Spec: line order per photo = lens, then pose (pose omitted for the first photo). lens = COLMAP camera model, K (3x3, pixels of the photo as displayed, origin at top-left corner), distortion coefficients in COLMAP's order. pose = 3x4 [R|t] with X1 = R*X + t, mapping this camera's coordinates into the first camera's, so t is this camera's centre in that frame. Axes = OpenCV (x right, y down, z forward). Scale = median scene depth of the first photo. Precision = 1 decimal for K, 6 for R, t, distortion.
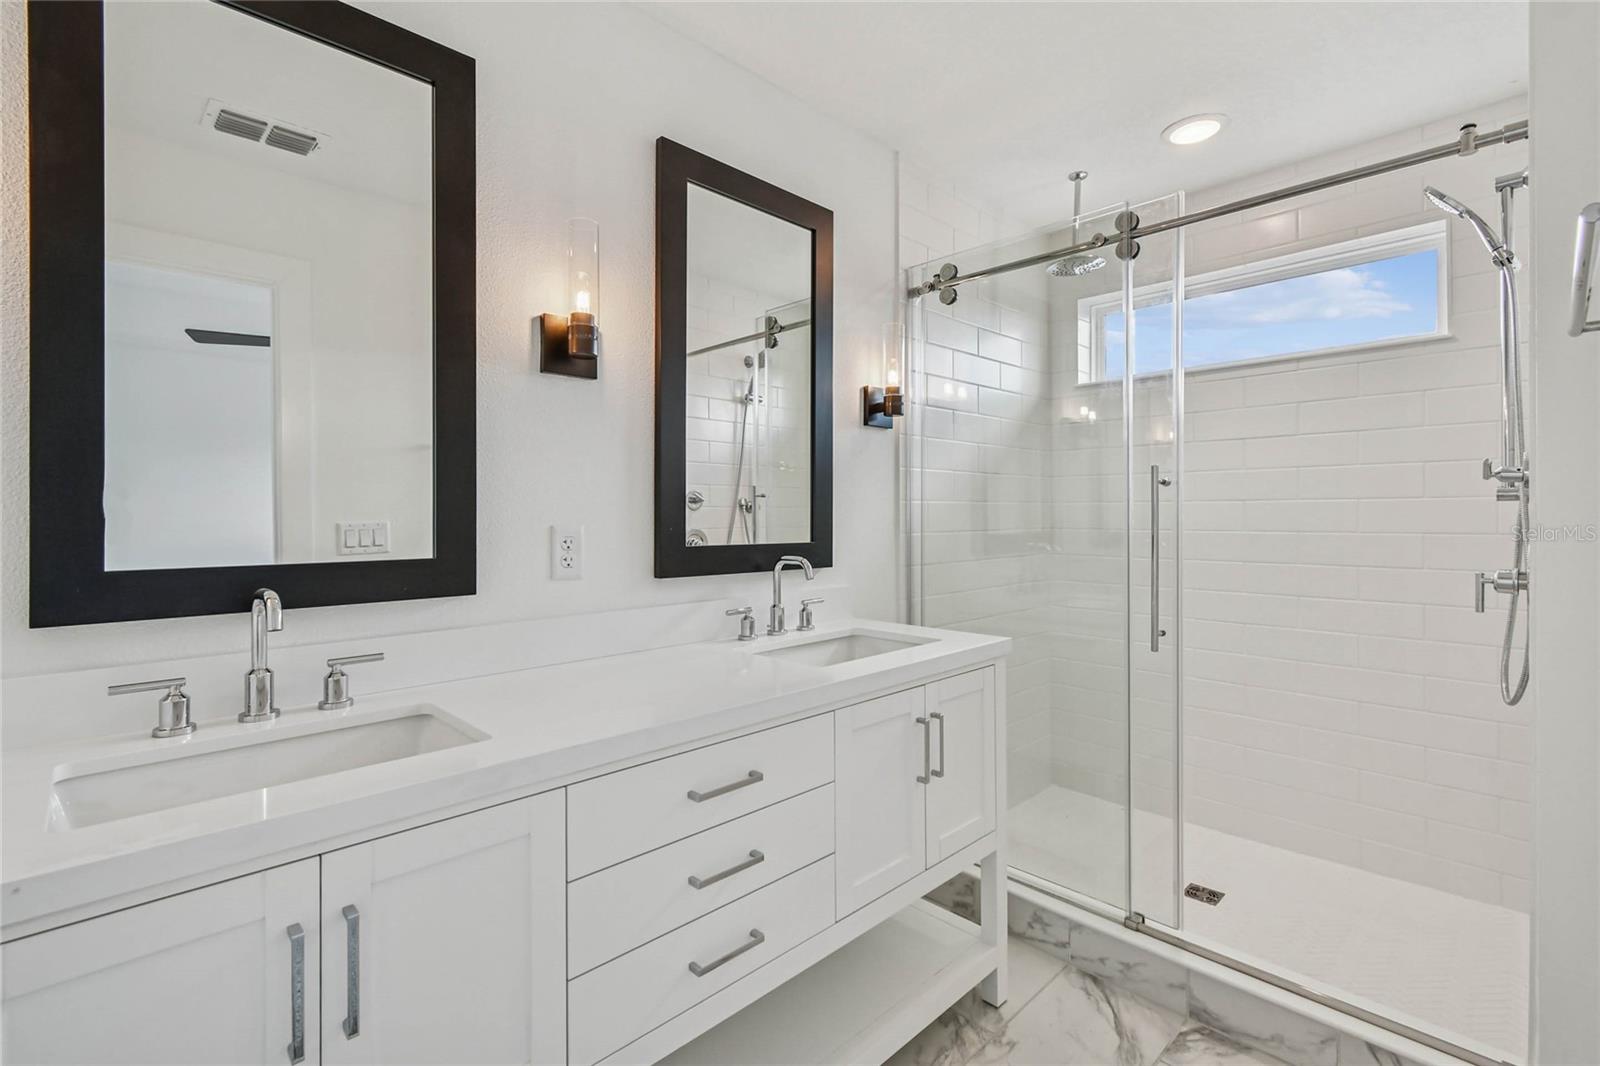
lens RADIAL K [[723.4, 0, 798.9], [0, 723.4, 513.7], [0, 0, 1]] dist [0.000100, -0.000153]
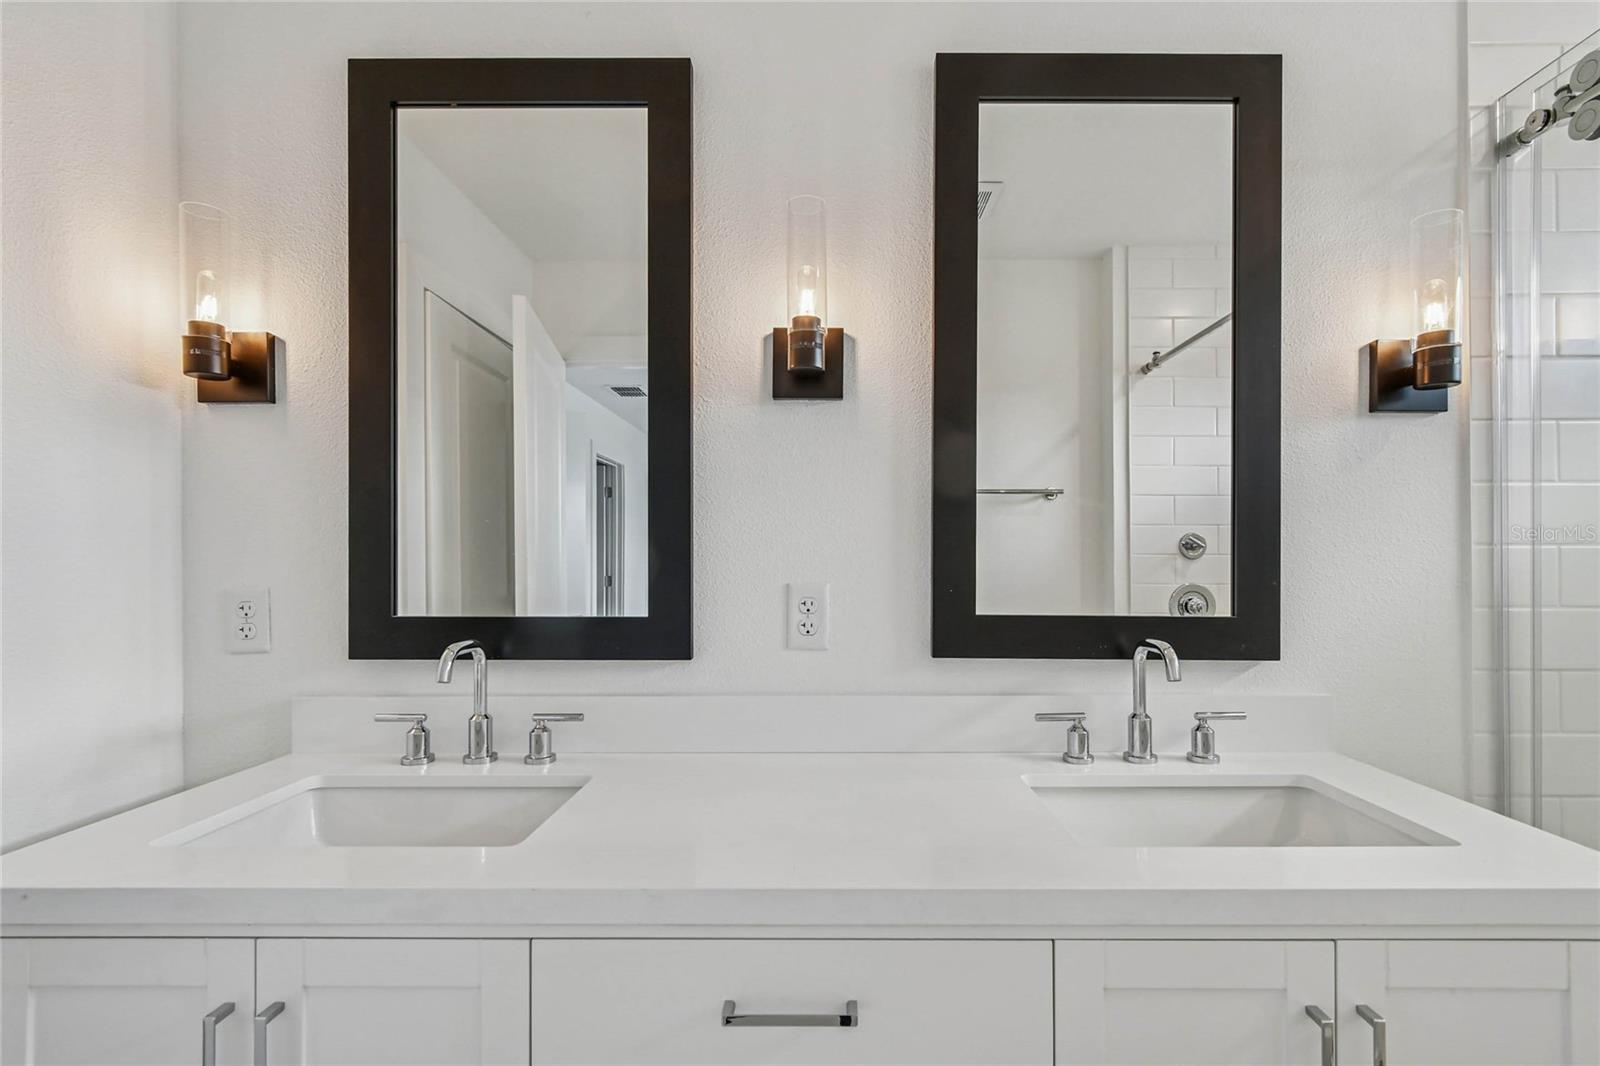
lens RADIAL K [[735.7, 0, 803.8], [0, 735.7, 558.9], [0, 0, 1]] dist [0.000244, -0.000941]
pose [[0.710311, -0.001807, -0.703885, 0.214390], [-0.000722, 0.999994, -0.003296, -0.006923], [0.703887, 0.002849, 0.710306, 0.339275]]
